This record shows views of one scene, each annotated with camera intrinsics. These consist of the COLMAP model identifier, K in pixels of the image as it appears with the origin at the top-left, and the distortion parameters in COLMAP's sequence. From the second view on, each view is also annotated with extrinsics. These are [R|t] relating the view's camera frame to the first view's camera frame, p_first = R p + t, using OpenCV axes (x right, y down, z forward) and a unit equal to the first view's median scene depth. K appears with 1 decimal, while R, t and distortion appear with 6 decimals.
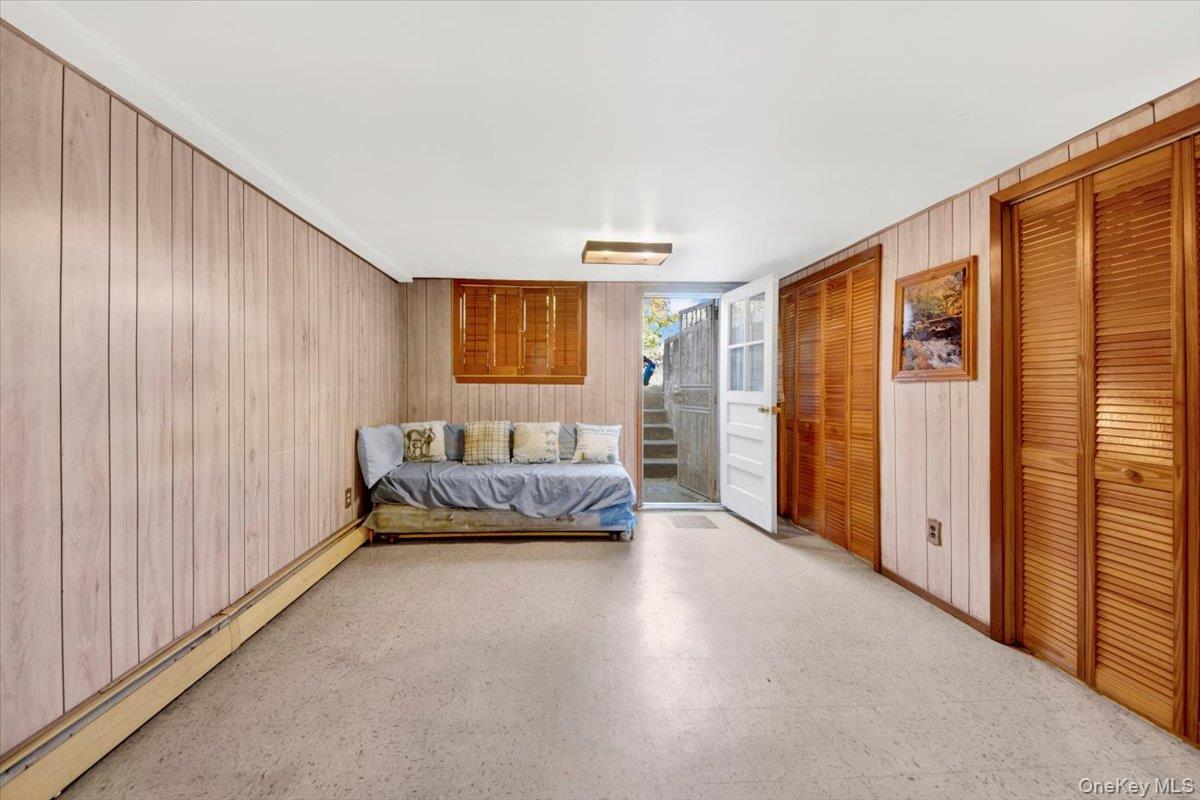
lens RADIAL K [[451.2, 0, 599.6], [0, 451.2, 389.6], [0, 0, 1]] dist [0.027525, -0.022247]
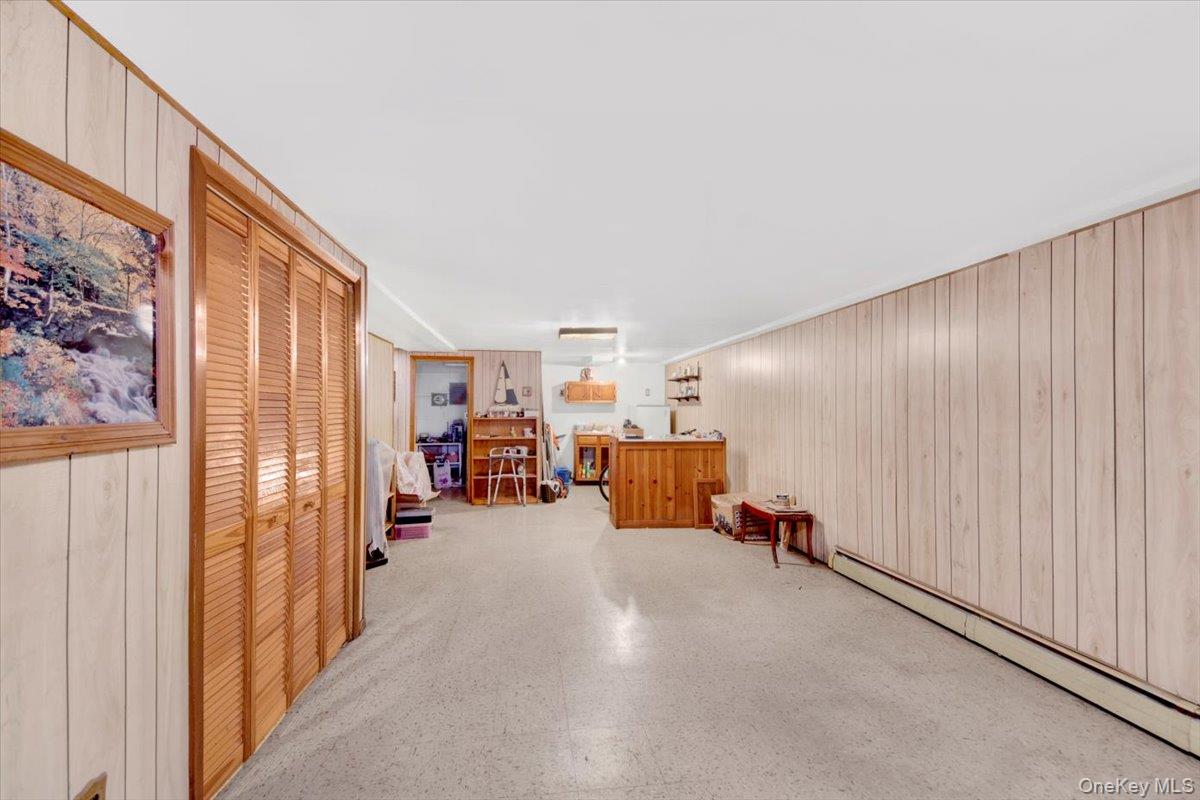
lens RADIAL K [[456.5, 0, 600.0], [0, 456.5, 400.0], [0, 0, 1]] dist [0.000243, -0.018450]
pose [[-0.998298, -0.008019, -0.057764, 0.217462], [-0.007120, 0.999850, -0.015762, -0.046211], [0.057882, -0.015324, -0.998206, 1.045608]]
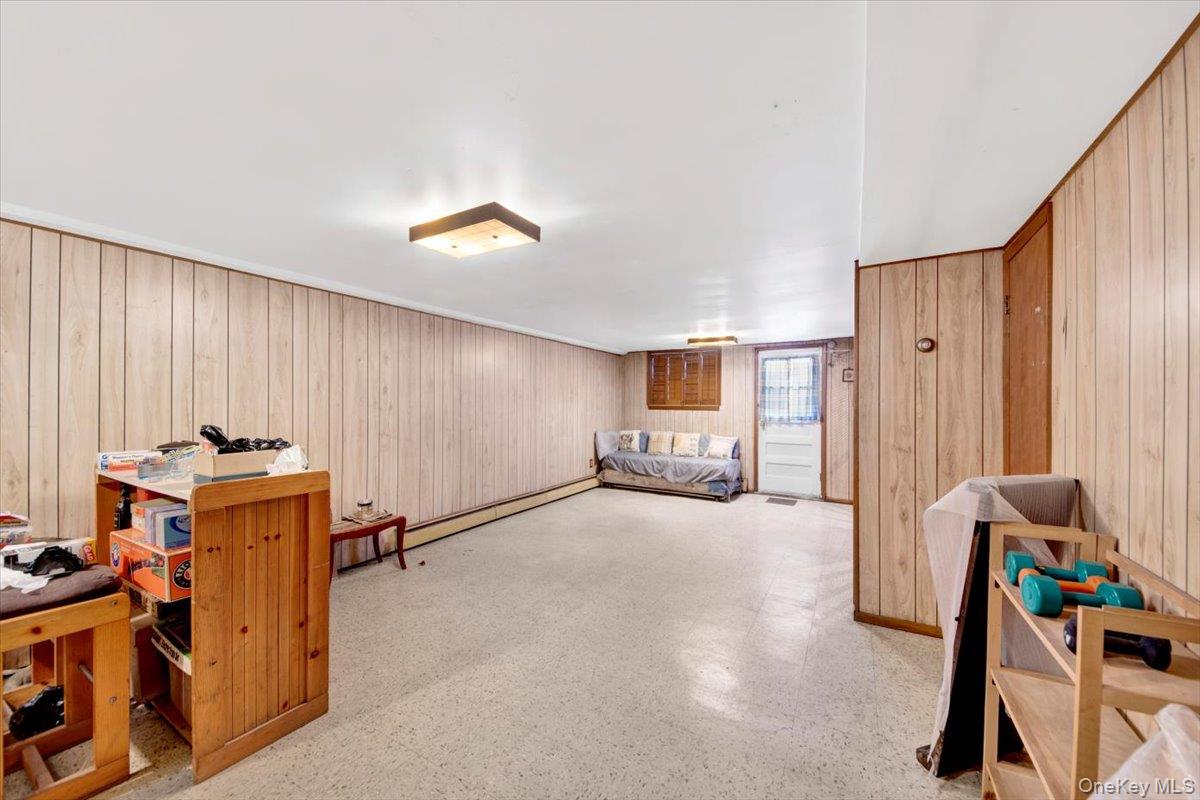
lens RADIAL K [[456.5, 0, 600.0], [0, 456.5, 400.0], [0, 0, 1]] dist [0.000243, -0.018450]
pose [[0.822395, -0.002900, -0.568910, 0.686927], [-0.005742, 0.999894, -0.013397, -0.033234], [0.568888, 0.014285, 0.822291, -0.734098]]
